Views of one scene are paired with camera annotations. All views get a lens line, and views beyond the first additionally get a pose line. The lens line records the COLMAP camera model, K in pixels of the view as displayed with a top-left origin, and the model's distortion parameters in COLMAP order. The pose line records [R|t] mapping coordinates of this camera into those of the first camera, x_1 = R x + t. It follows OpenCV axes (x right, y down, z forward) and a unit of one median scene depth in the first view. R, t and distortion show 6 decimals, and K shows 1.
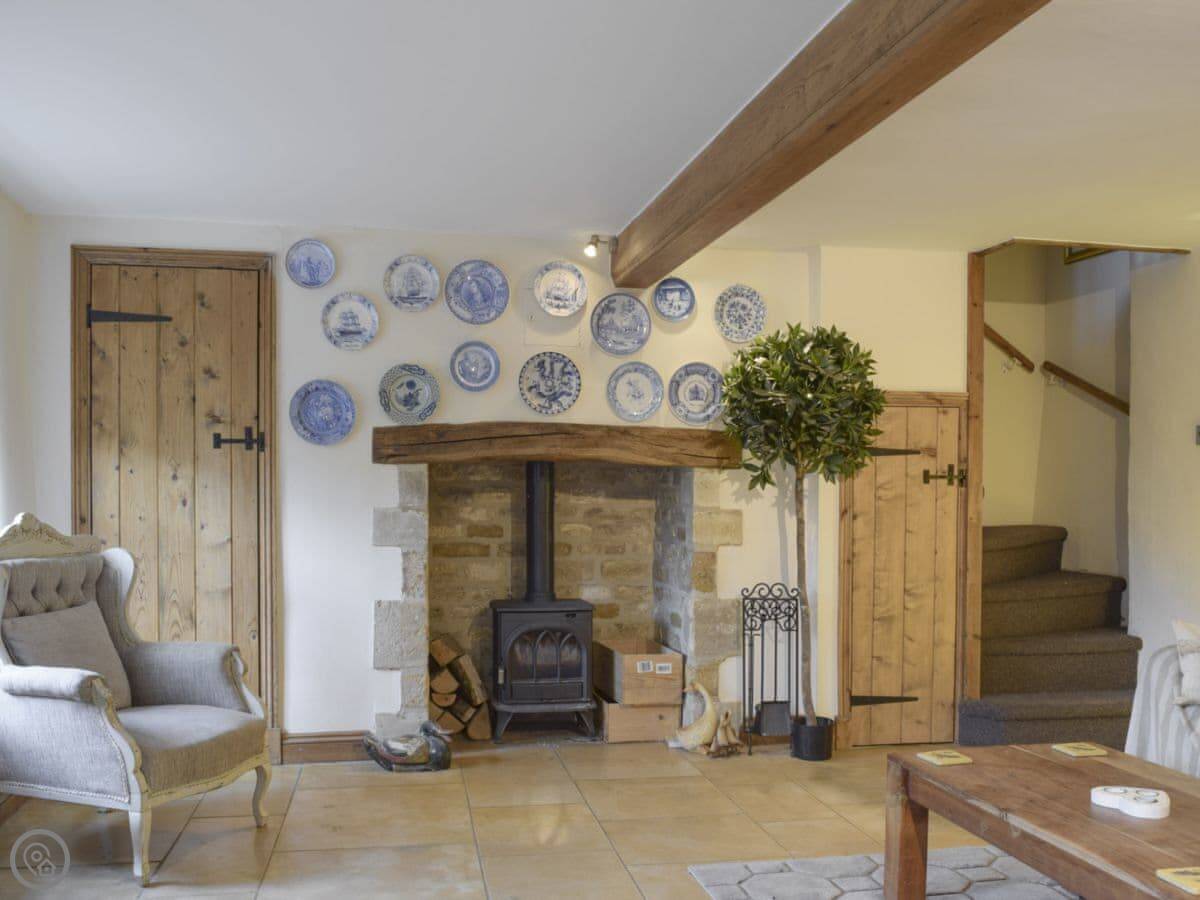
lens RADIAL K [[1122.2, 0, 598.8], [0, 1122.2, 477.9], [0, 0, 1]] dist [-0.044600, 0.001952]
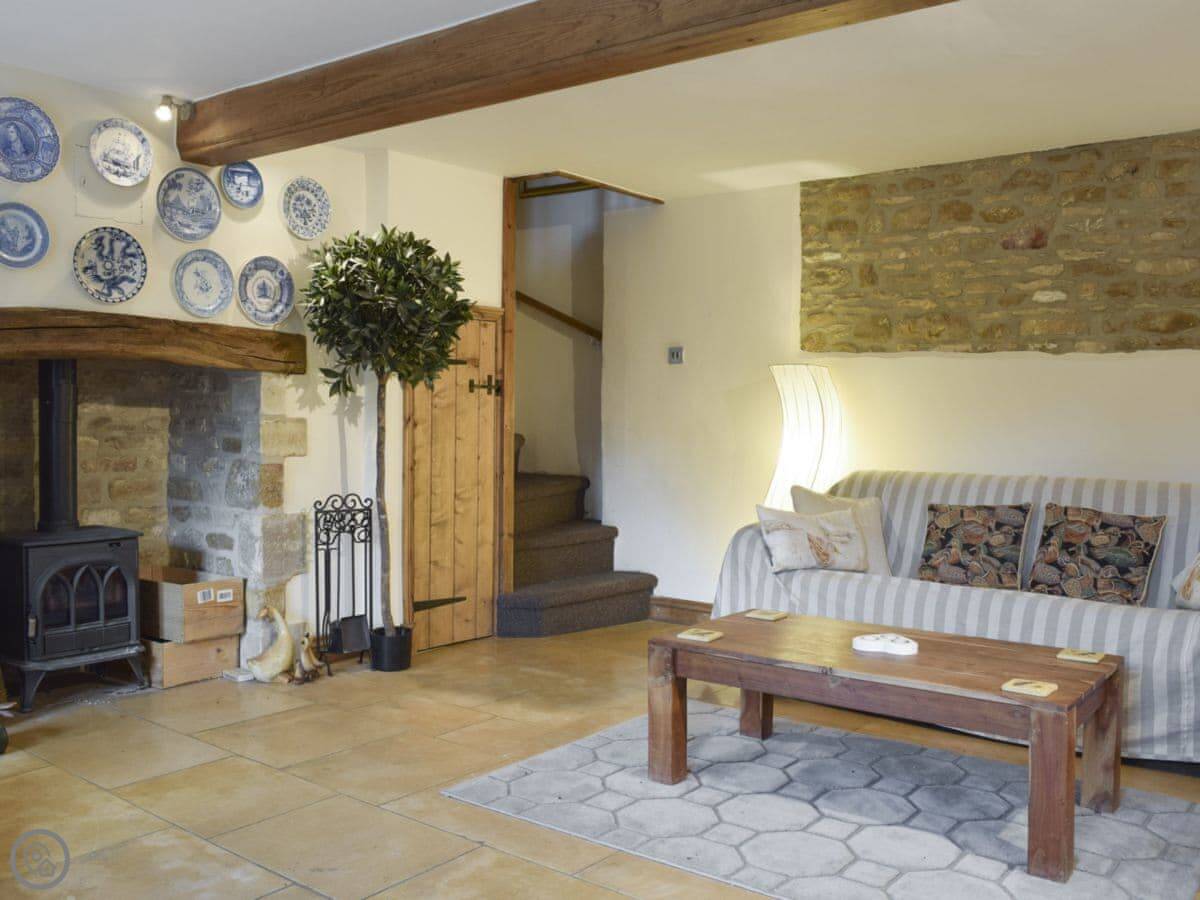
lens RADIAL K [[1093.7, 0, 599.8], [0, 1093.7, 413.0], [0, 0, 1]] dist [-0.011955, 0.003757]
pose [[0.747978, 0.000337, 0.663724, -0.300102], [-0.012254, 0.999836, 0.013302, 0.009142], [-0.663611, -0.018083, 0.747860, 0.153560]]
